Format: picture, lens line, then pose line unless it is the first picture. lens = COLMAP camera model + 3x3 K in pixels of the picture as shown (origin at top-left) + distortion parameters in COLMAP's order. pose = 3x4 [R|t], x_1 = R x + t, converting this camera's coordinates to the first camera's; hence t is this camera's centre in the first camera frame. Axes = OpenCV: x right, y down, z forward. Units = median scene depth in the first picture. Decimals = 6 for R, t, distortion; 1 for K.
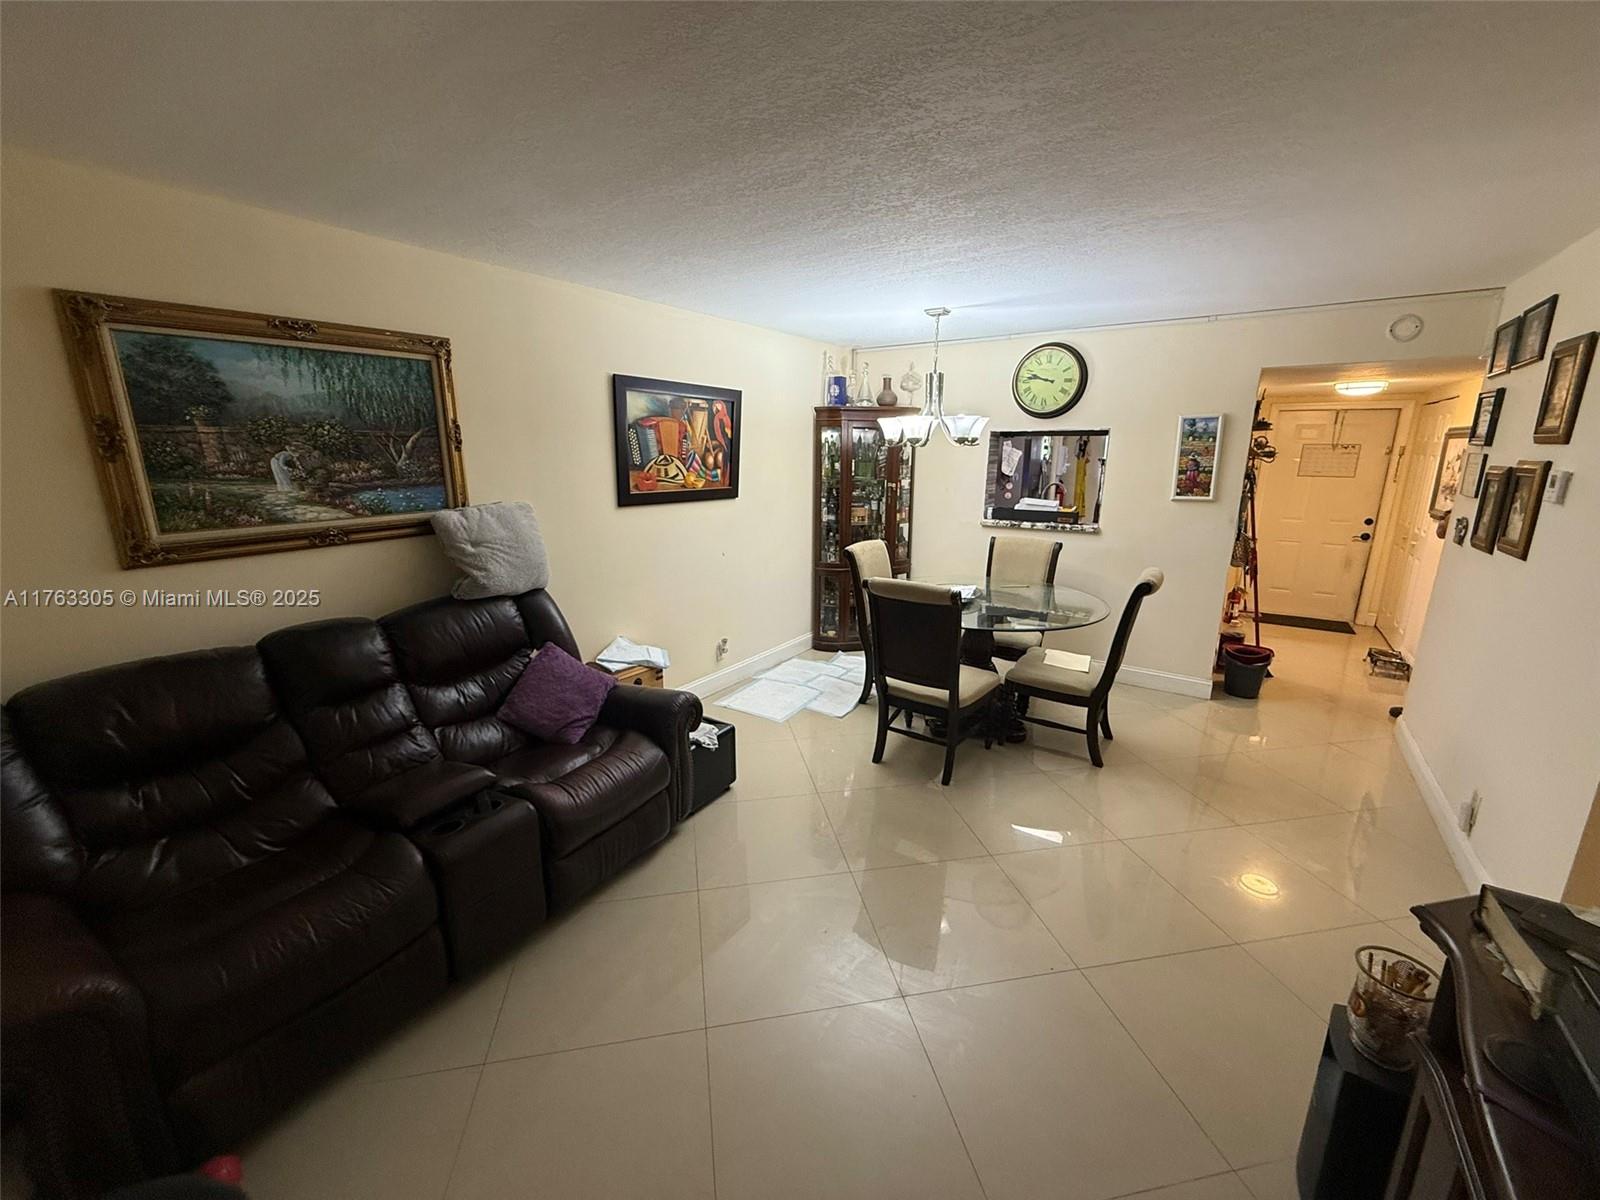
lens RADIAL K [[638.3, 0, 797.2], [0, 638.3, 606.5], [0, 0, 1]] dist [-0.001660, 0.000680]
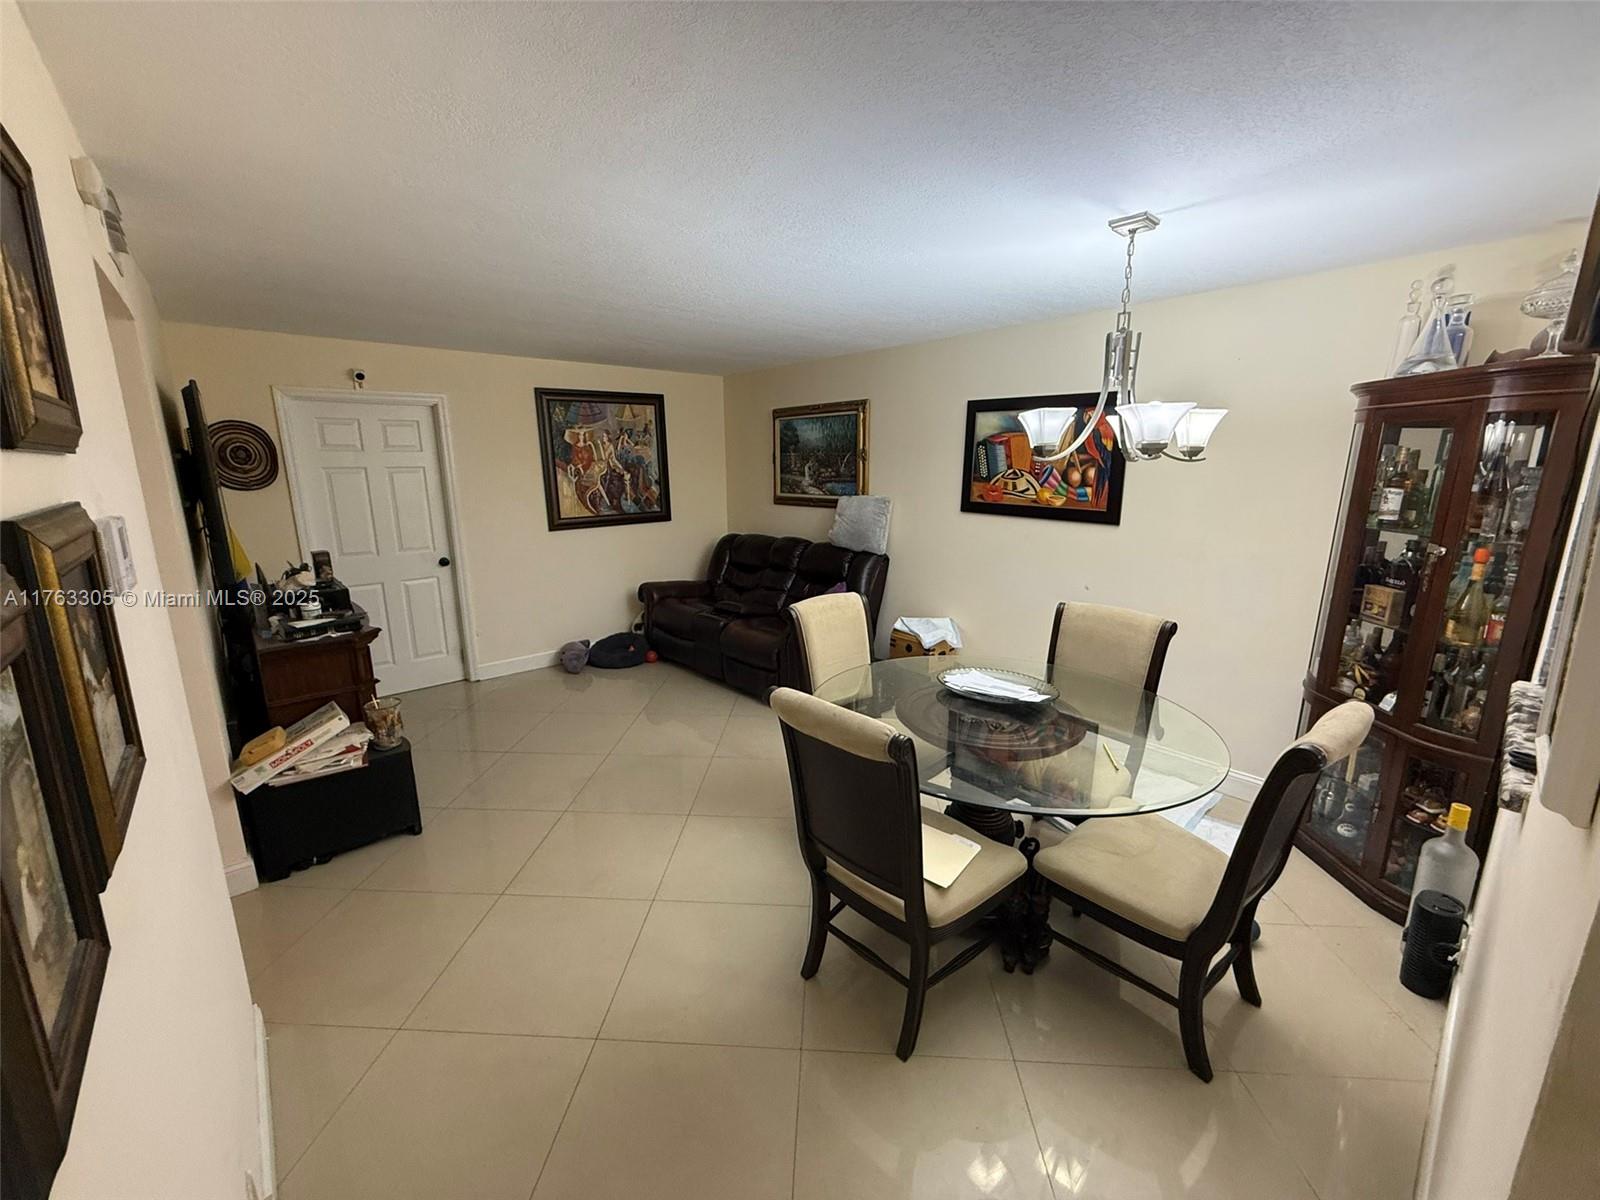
lens RADIAL K [[638.3, 0, 801.6], [0, 638.3, 597.8], [0, 0, 1]] dist [-0.001660, 0.000680]
pose [[-0.233611, 0.201344, -0.951255, 0.910207], [-0.238737, 0.936500, 0.256851, -0.228942], [0.942566, 0.287103, -0.170708, 0.925168]]
